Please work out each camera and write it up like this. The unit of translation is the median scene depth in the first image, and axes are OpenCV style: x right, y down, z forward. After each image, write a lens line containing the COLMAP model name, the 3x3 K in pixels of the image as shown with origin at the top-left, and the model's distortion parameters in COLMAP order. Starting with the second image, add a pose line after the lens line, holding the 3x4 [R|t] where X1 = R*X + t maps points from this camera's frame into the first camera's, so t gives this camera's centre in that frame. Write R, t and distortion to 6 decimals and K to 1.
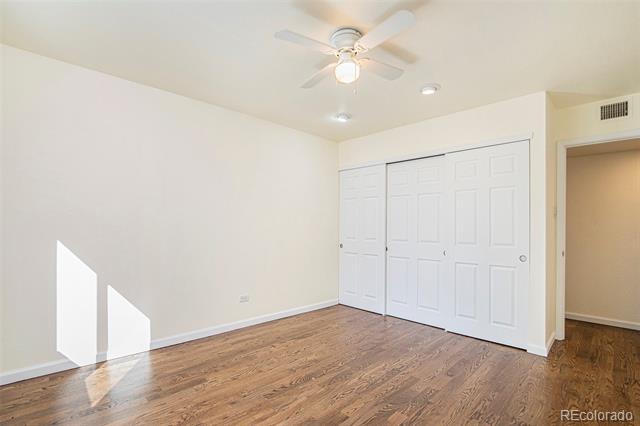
lens RADIAL K [[300.7, 0, 319.1], [0, 300.7, 227.0], [0, 0, 1]] dist [-0.041226, 0.001548]
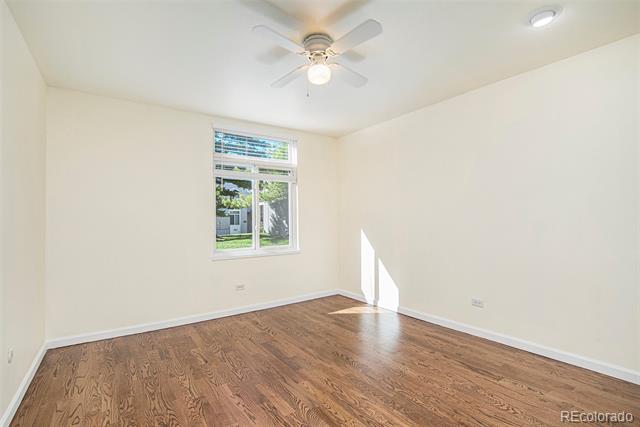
lens RADIAL K [[300.7, 0, 319.1], [0, 300.7, 227.5], [0, 0, 1]] dist [-0.041226, 0.001548]
pose [[-0.143946, 0.017927, -0.989423, 0.841802], [0.004303, 0.999838, 0.017489, 0.002292], [0.989576, -0.001740, -0.143999, 0.849641]]
